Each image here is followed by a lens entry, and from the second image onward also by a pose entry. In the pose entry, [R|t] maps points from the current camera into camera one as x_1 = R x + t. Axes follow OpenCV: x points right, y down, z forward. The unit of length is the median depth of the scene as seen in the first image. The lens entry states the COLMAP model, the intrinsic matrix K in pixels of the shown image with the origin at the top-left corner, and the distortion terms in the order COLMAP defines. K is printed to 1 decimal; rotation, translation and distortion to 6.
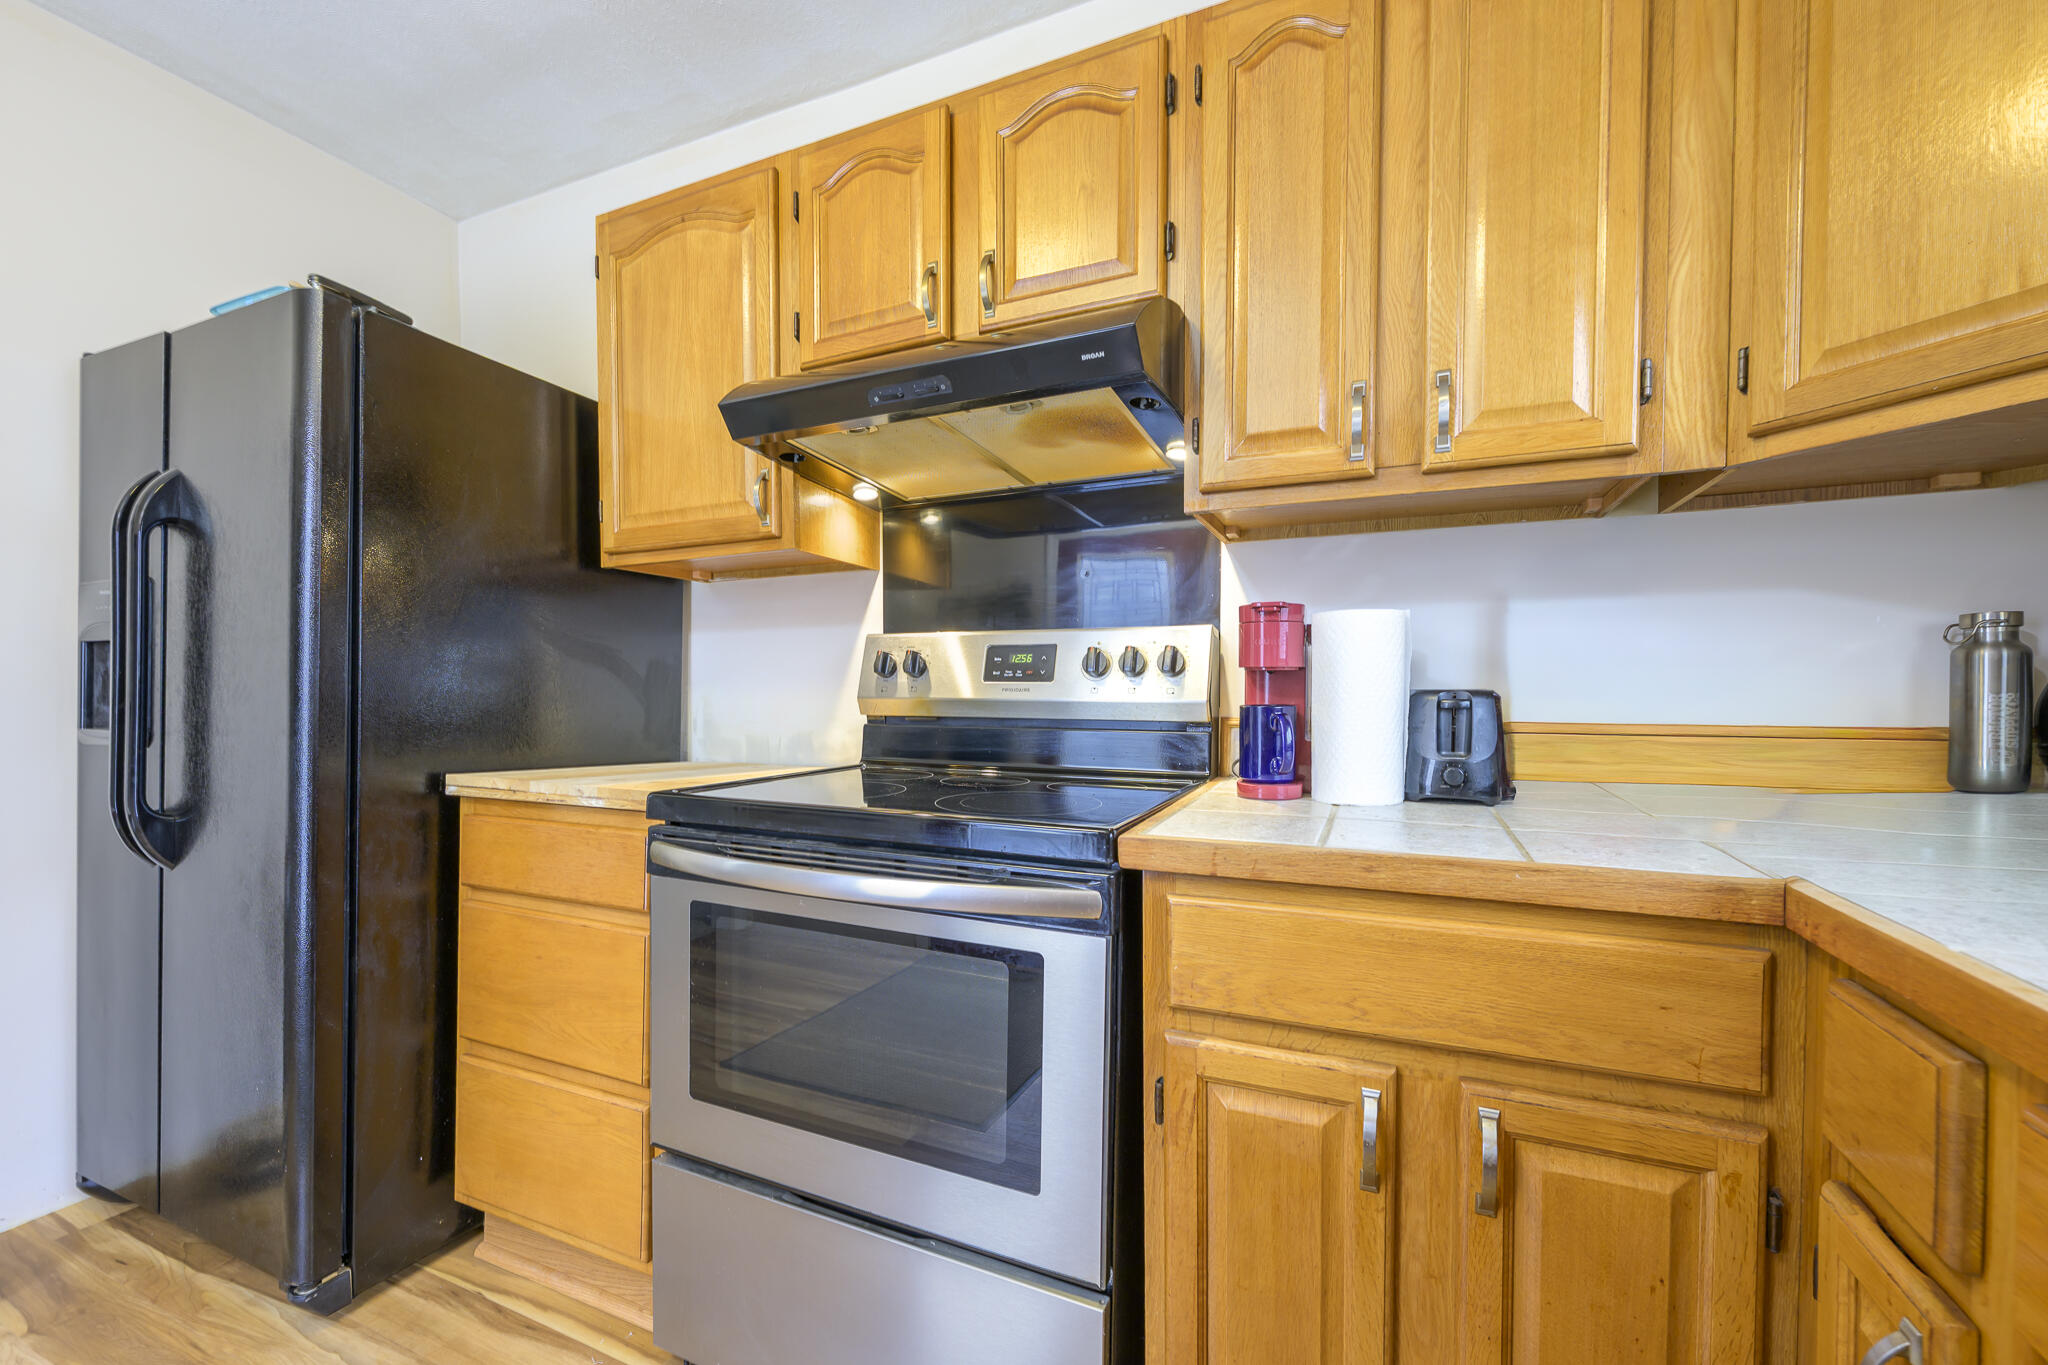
lens RADIAL K [[819.2, 0, 1024.9], [0, 819.2, 685.3], [0, 0, 1]] dist [0.005411, -0.001613]
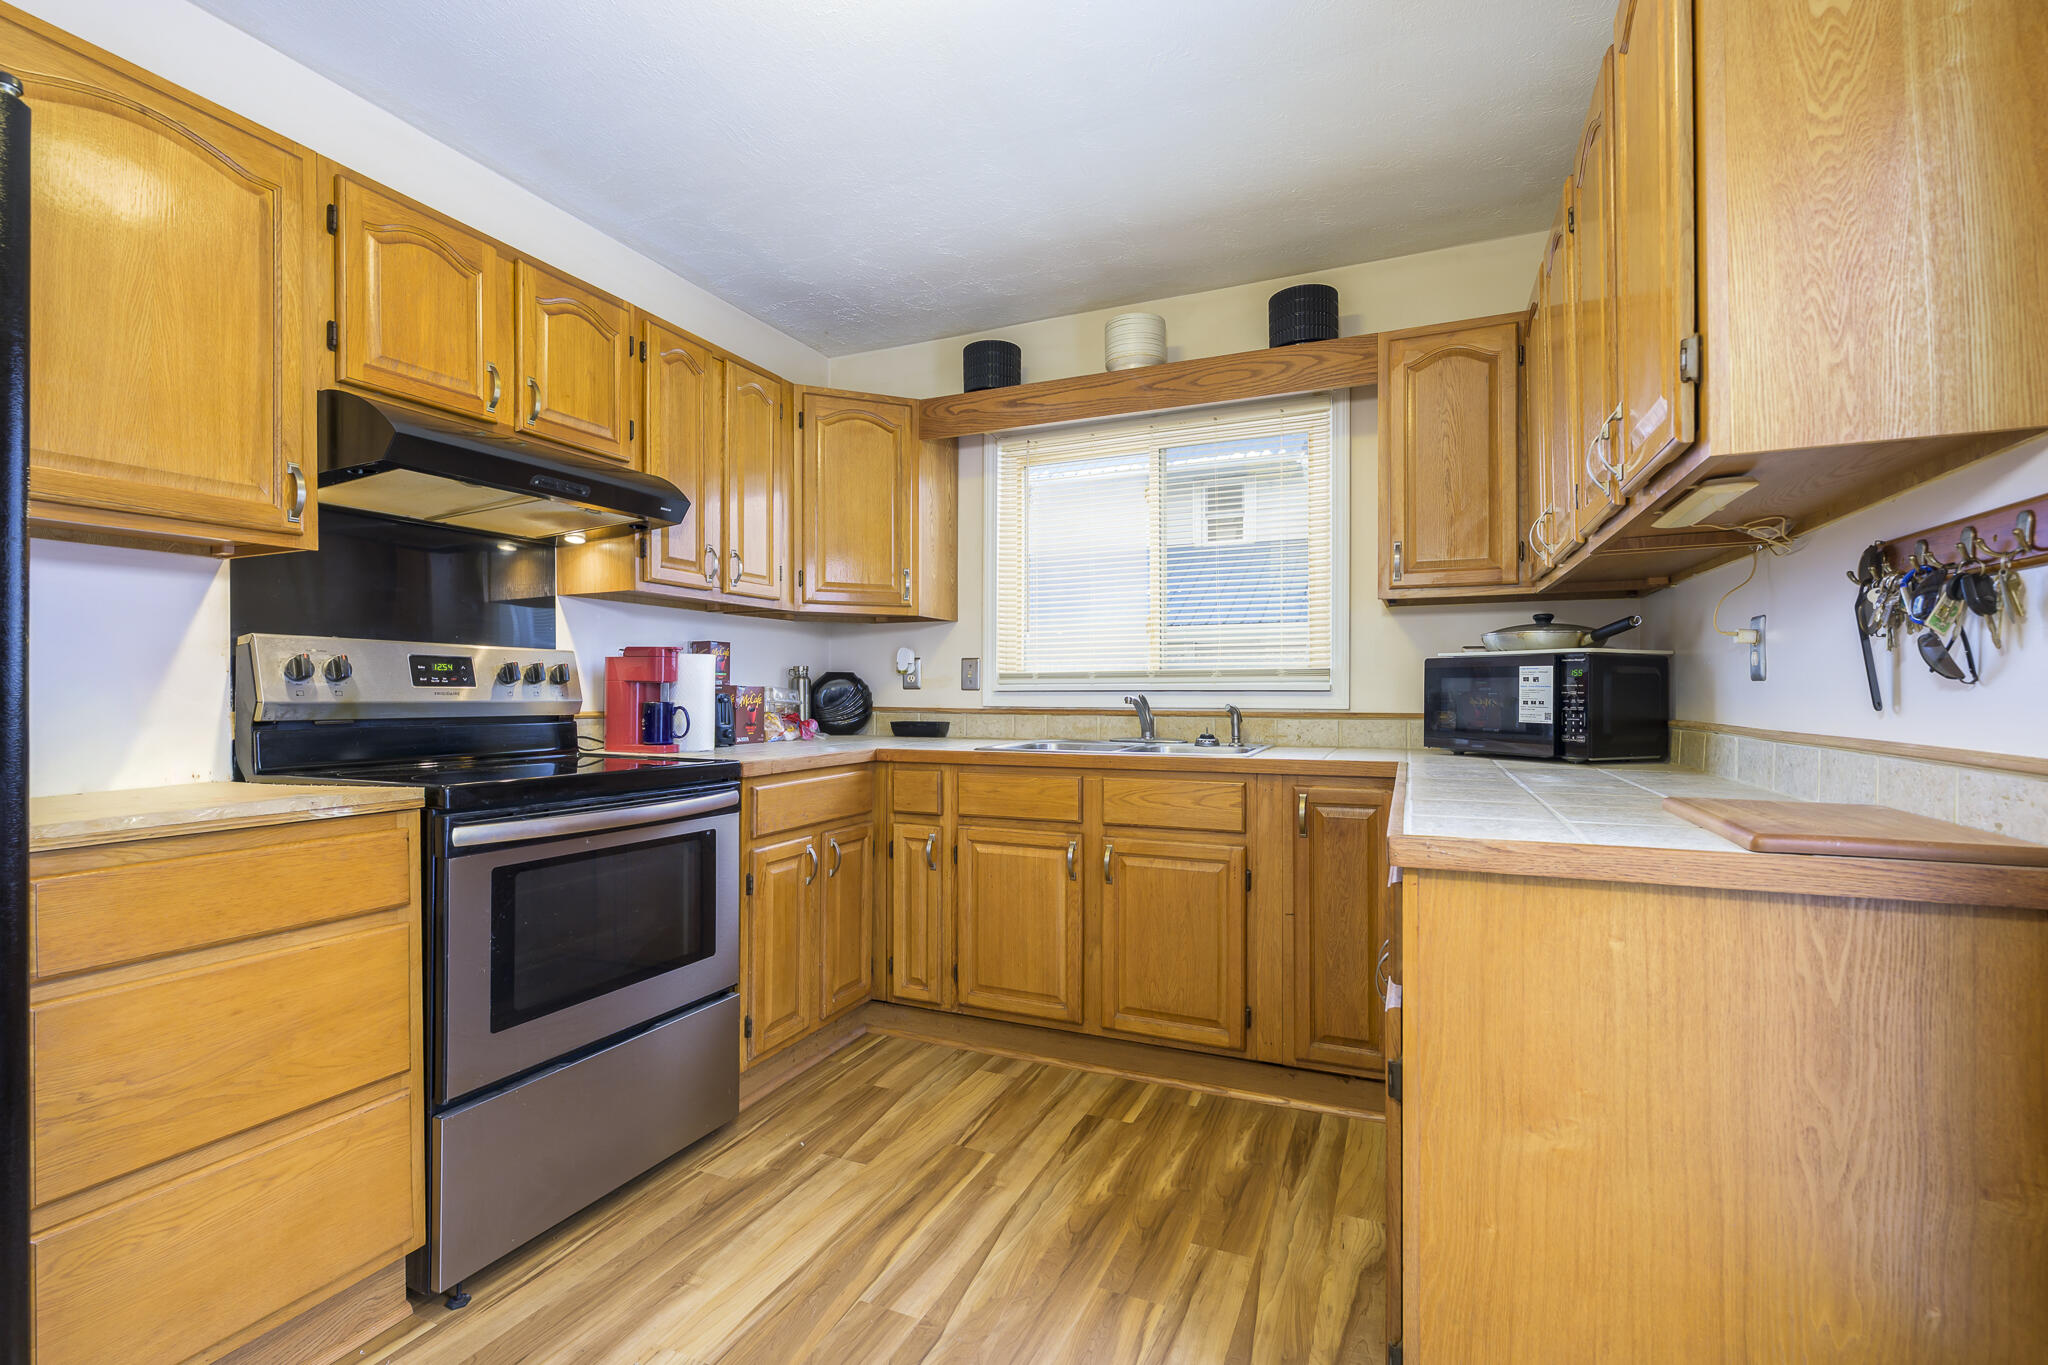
lens RADIAL K [[889.9, 0, 1027.0], [0, 889.9, 687.0], [0, 0, 1]] dist [-0.000737, -0.000040]
pose [[0.024399, -0.000401, 0.999702, -1.315157], [0.002827, 0.999996, 0.000332, -0.002523], [-0.999698, 0.002818, 0.024400, 0.135964]]
